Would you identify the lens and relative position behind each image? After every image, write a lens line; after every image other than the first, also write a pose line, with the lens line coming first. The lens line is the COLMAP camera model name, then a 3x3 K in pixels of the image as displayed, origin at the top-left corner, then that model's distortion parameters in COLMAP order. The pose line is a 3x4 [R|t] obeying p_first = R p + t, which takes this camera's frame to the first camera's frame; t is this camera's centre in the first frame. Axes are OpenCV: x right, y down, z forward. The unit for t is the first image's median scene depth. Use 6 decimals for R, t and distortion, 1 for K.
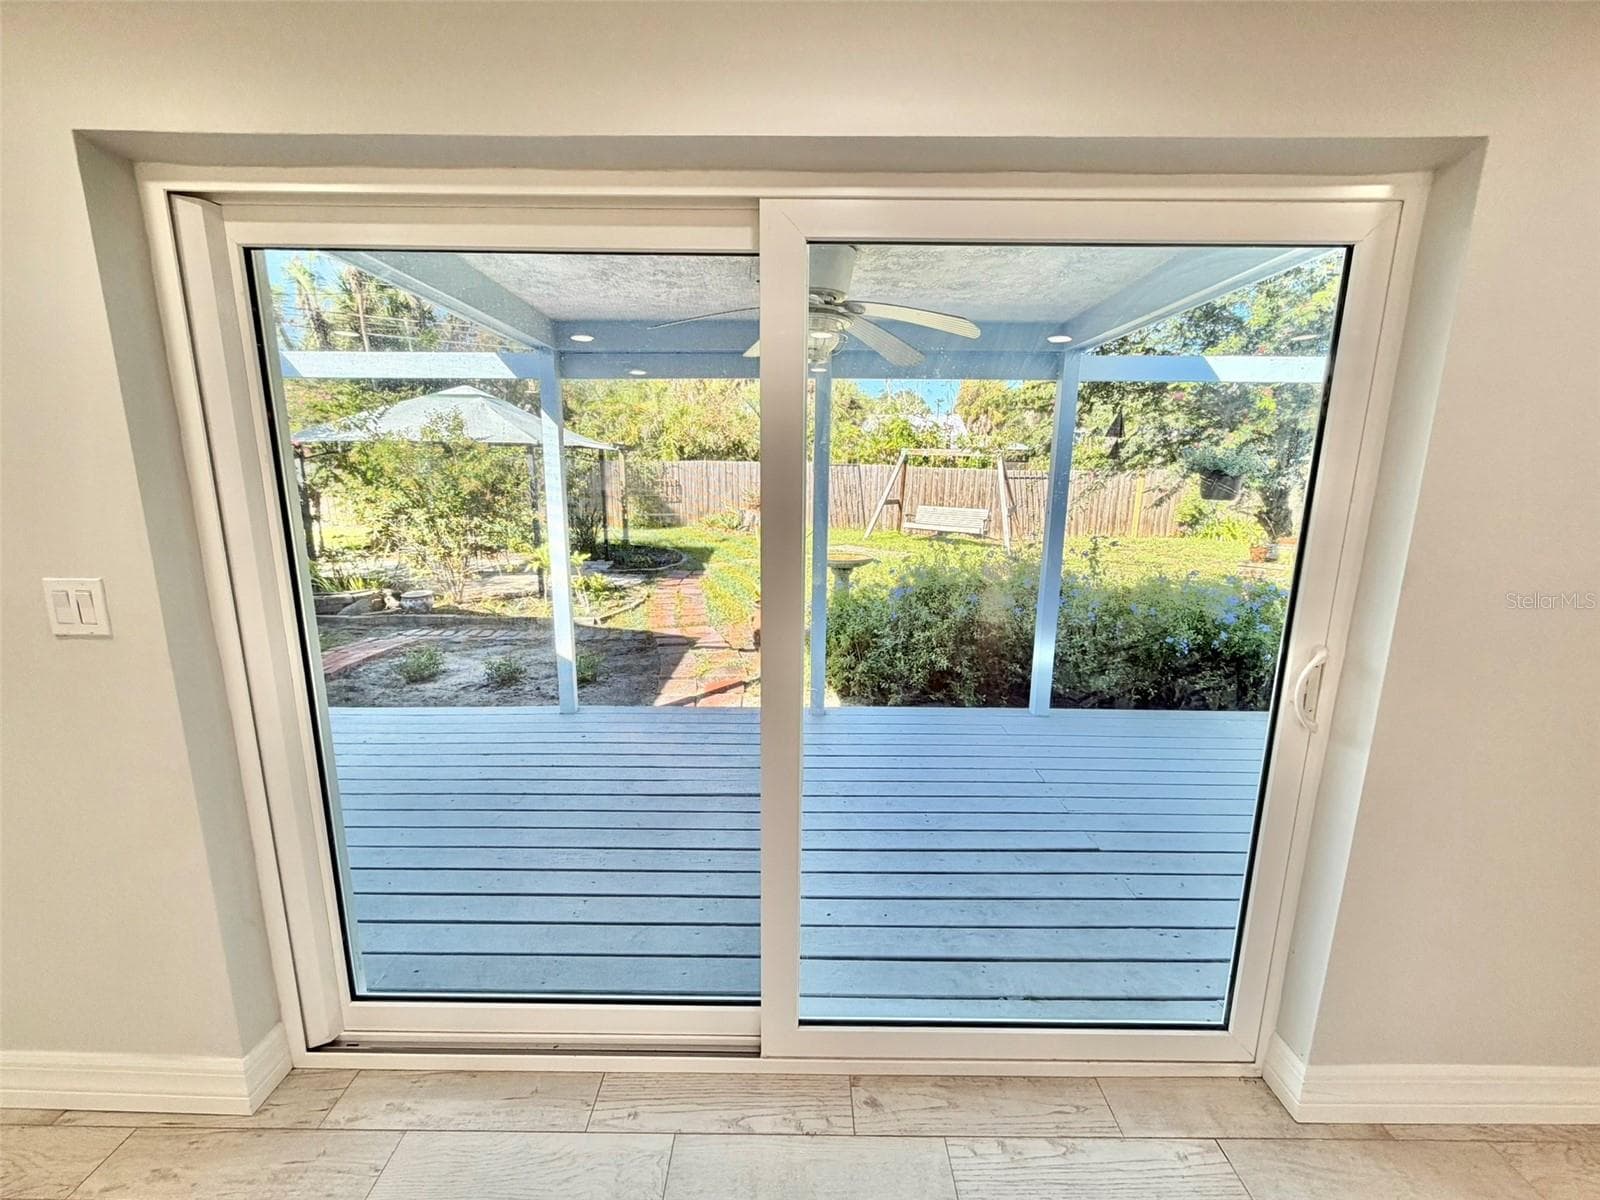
lens RADIAL K [[643.2, 0, 800.0], [0, 643.2, 600.0], [0, 0, 1]] dist [0.000995, 0.000012]
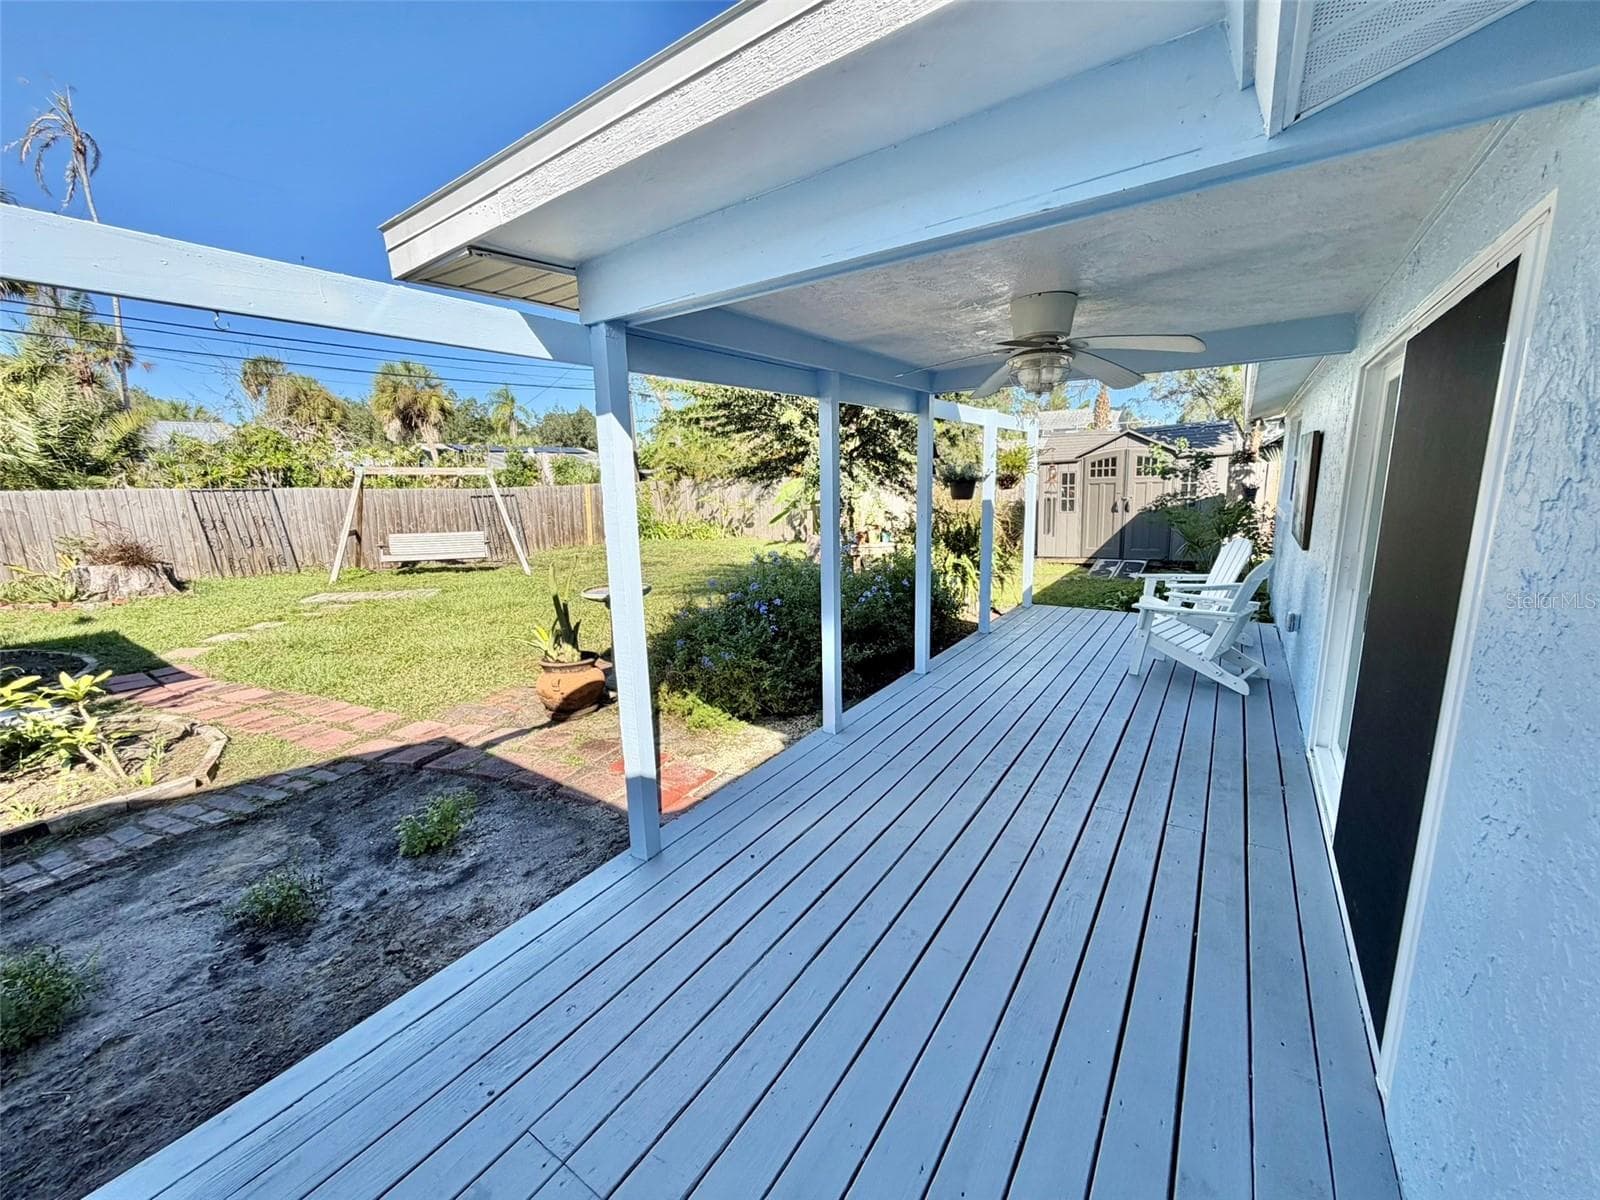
lens RADIAL K [[622.2, 0, 800.0], [0, 622.2, 600.0], [0, 0, 1]] dist [0.001144, -0.000025]
pose [[0.582209, -0.182565, 0.792277, -0.499172], [0.196270, 0.977203, 0.080948, -0.074054], [-0.788994, 0.108372, 0.604768, 0.301134]]
